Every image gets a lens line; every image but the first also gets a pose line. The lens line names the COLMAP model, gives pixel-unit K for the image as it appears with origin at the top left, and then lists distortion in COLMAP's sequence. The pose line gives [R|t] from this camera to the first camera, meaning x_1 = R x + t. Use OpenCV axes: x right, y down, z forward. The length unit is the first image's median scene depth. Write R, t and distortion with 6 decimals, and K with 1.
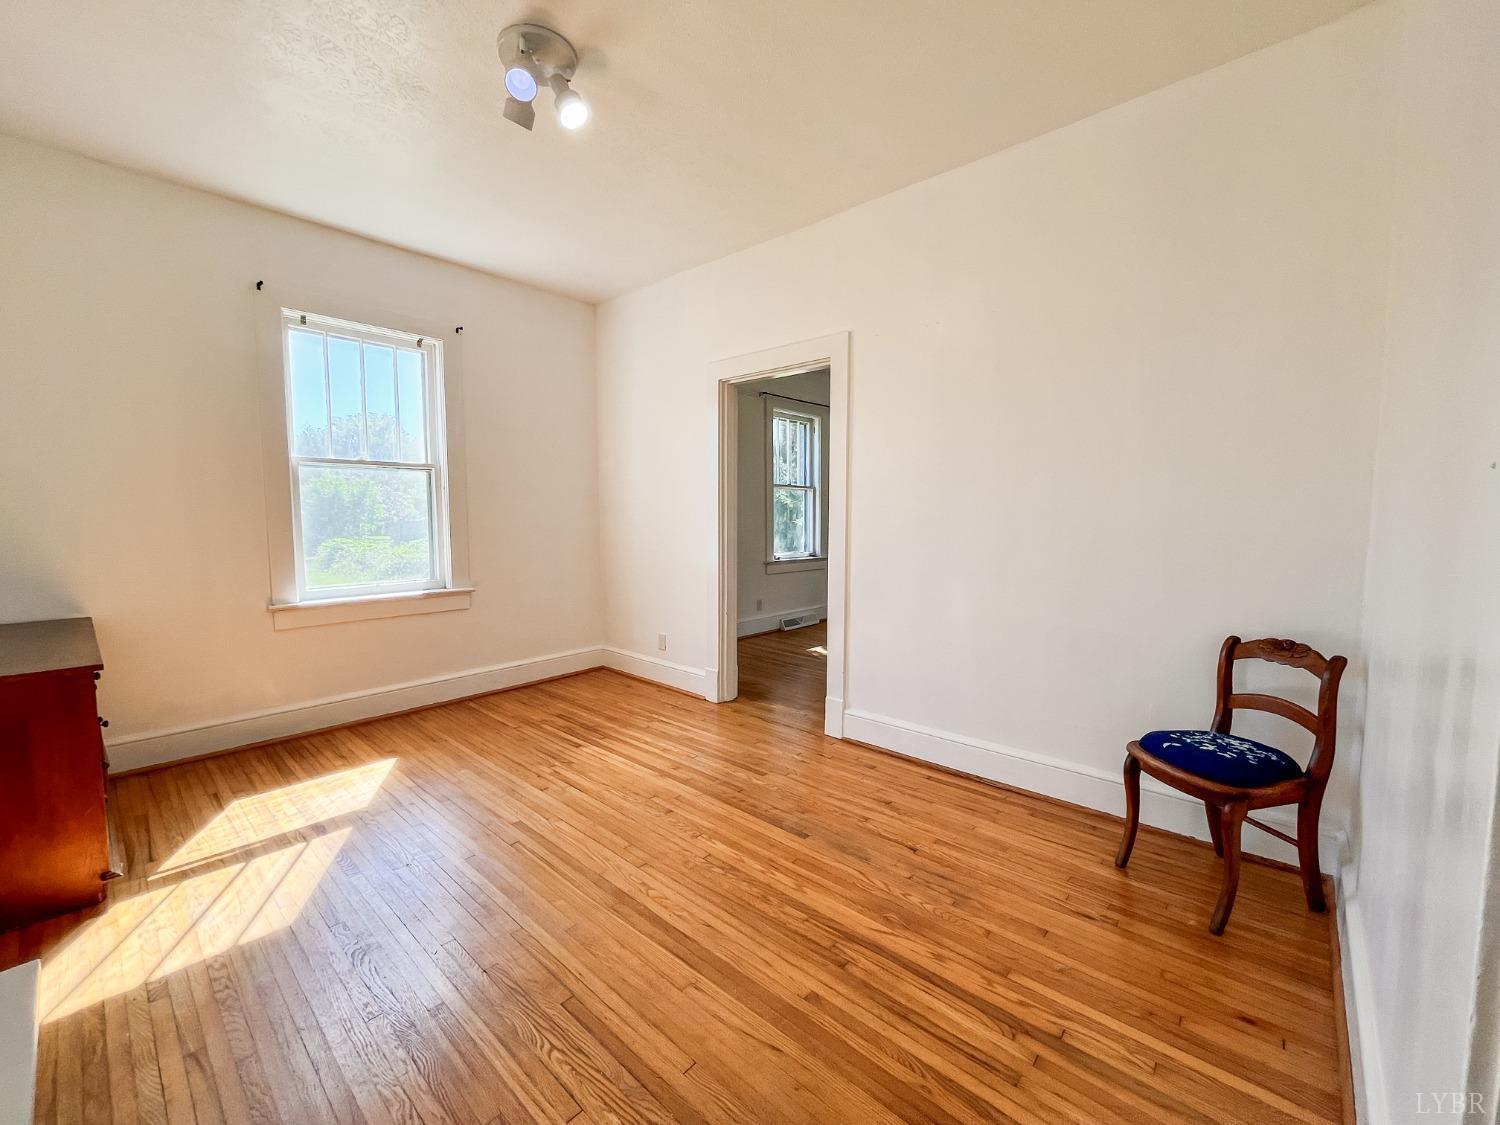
lens RADIAL K [[611.4, 0, 754.1], [0, 611.4, 559.8], [0, 0, 1]] dist [-0.003979, -0.000111]
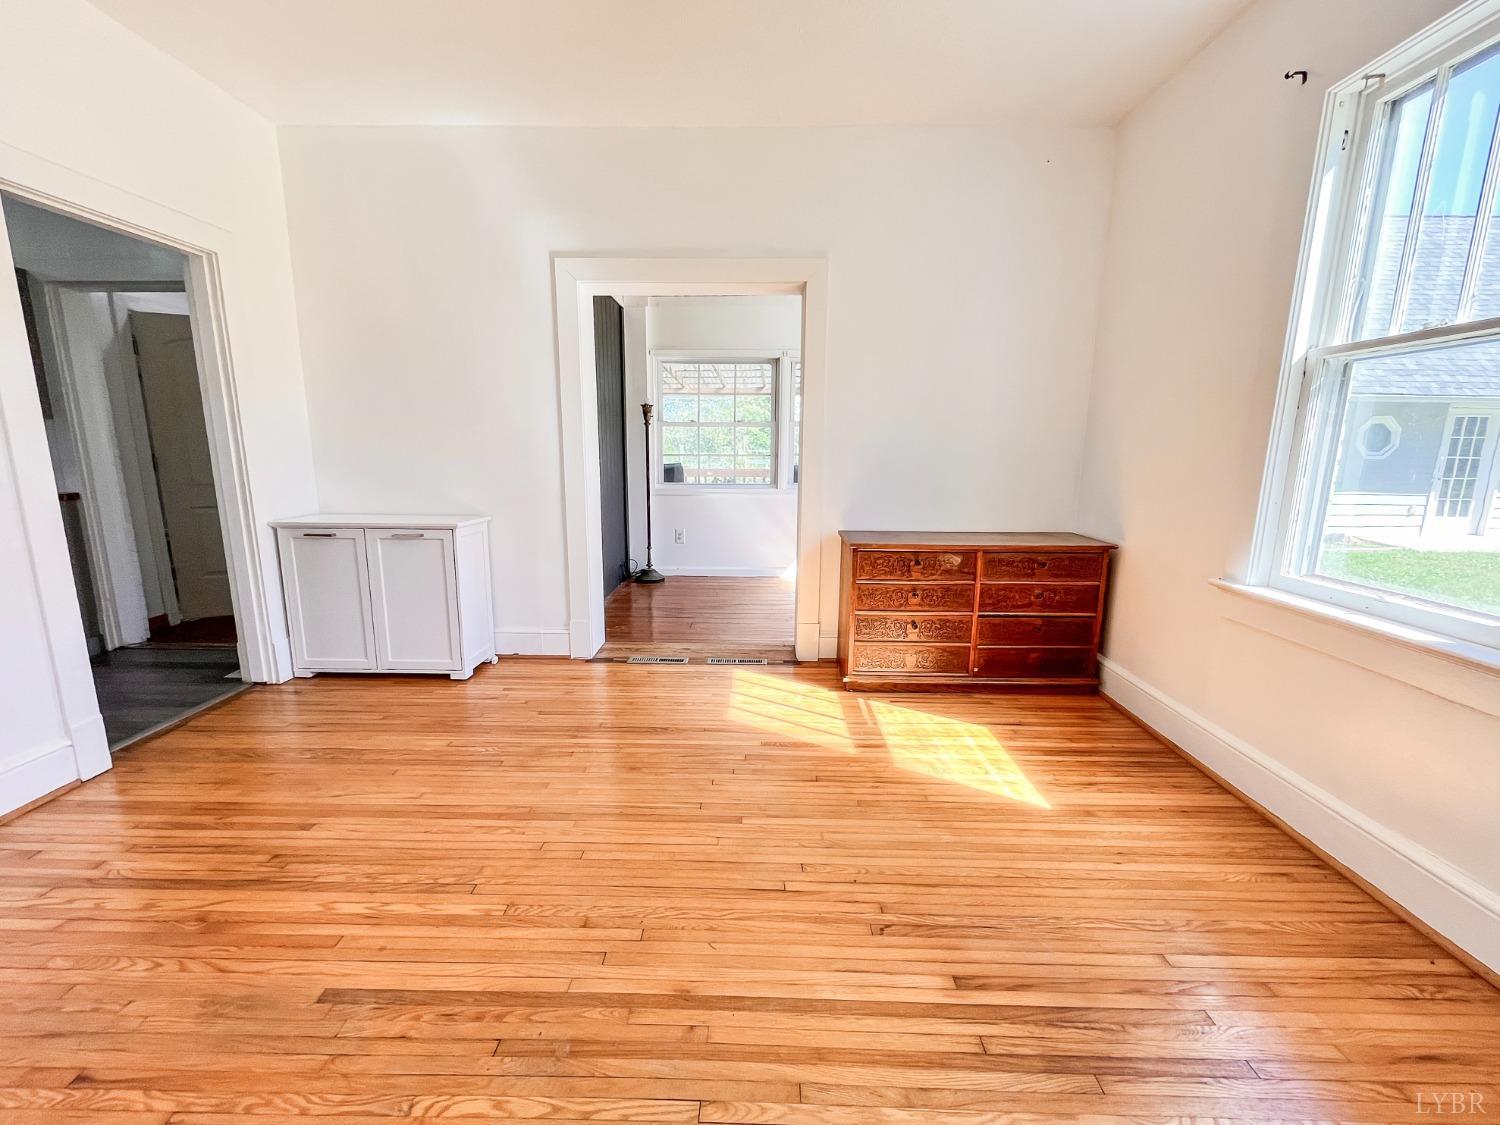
lens RADIAL K [[611.4, 0, 748.5], [0, 611.4, 558.1], [0, 0, 1]] dist [-0.003979, -0.000111]
pose [[-0.752495, 0.115078, -0.648466, 0.107802], [-0.057171, 0.969486, 0.238389, -0.122725], [0.656112, 0.216460, -0.722954, 1.594031]]
